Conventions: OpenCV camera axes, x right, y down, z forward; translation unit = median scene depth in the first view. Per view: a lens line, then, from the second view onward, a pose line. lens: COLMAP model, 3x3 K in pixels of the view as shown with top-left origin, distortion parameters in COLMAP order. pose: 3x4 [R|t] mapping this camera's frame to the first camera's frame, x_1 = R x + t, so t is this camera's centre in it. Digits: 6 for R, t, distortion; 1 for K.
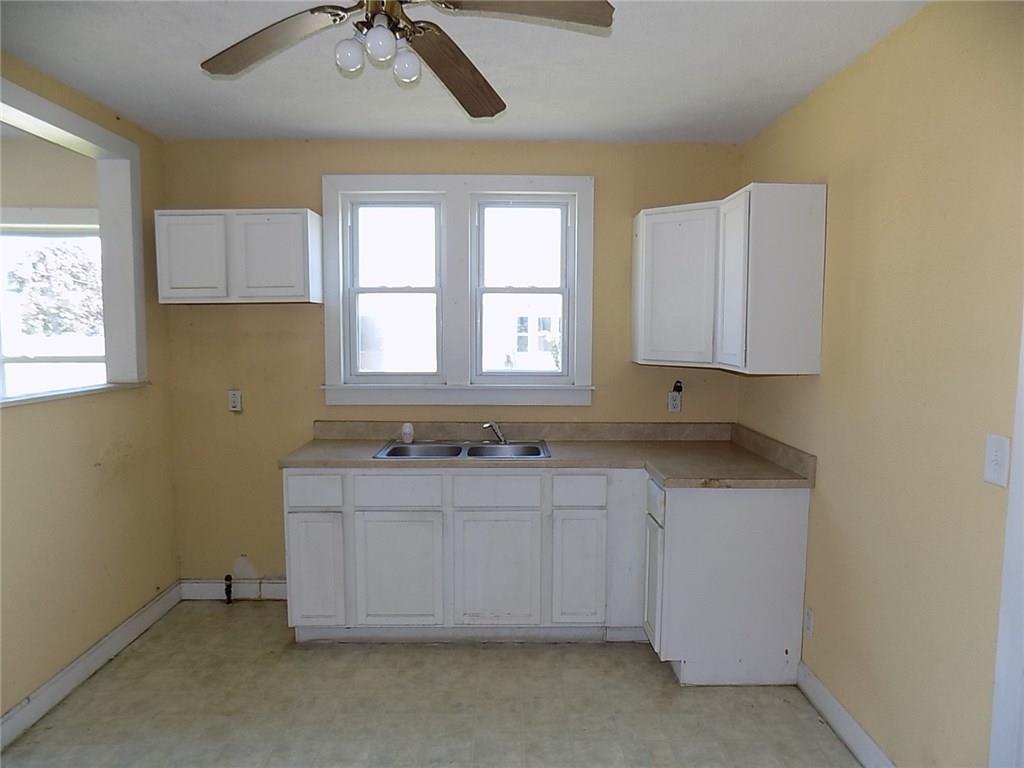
lens RADIAL K [[697.7, 0, 512.0], [0, 697.7, 384.0], [0, 0, 1]] dist [-0.002497, 0.000438]
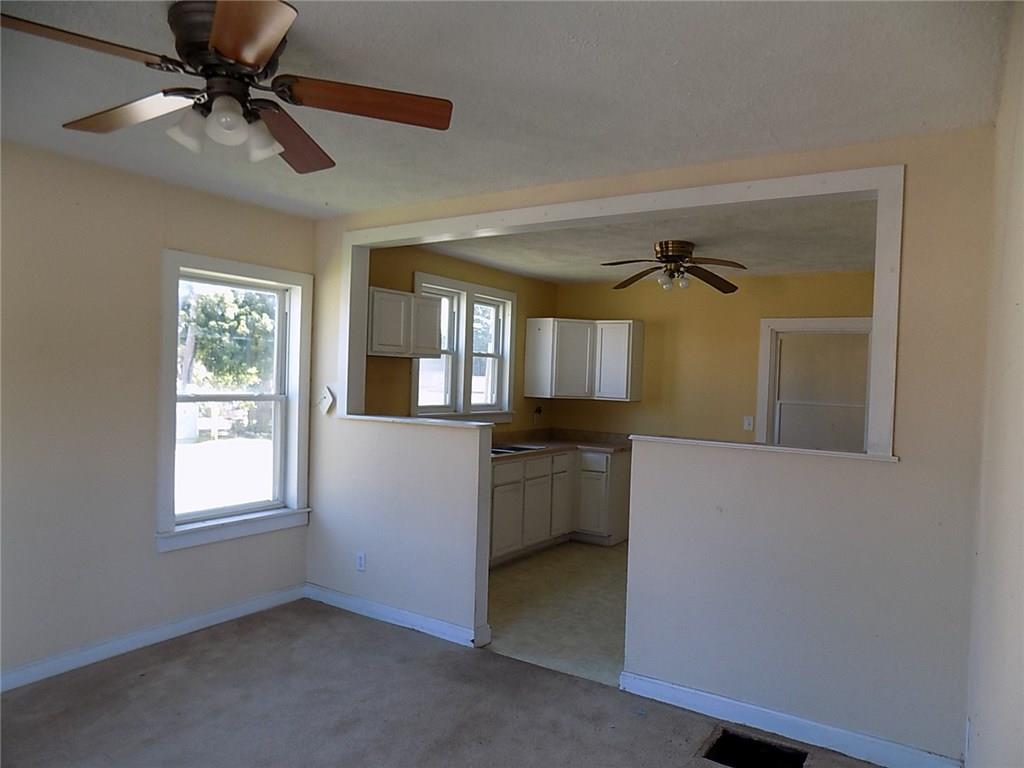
lens RADIAL K [[697.7, 0, 512.0], [0, 697.7, 384.0], [0, 0, 1]] dist [-0.002497, 0.000438]
pose [[0.546439, 0.007960, 0.837461, -1.521860], [0.035431, 0.998840, -0.032613, -0.007314], [-0.836749, 0.047493, 0.545523, 0.045894]]
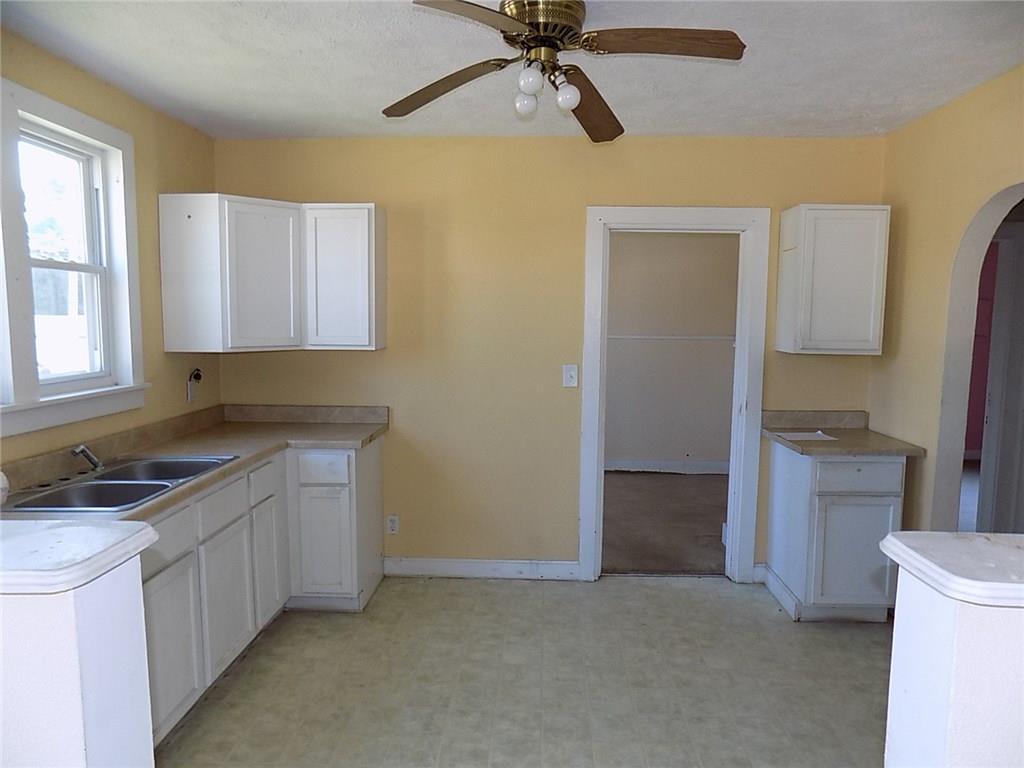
lens RADIAL K [[705.3, 0, 512.0], [0, 705.3, 384.0], [0, 0, 1]] dist [-0.003765, 0.002703]
pose [[0.059134, -0.098834, 0.993345, -0.803175], [0.078493, 0.992466, 0.094074, -0.046581], [-0.995159, 0.072408, 0.066447, 0.554593]]
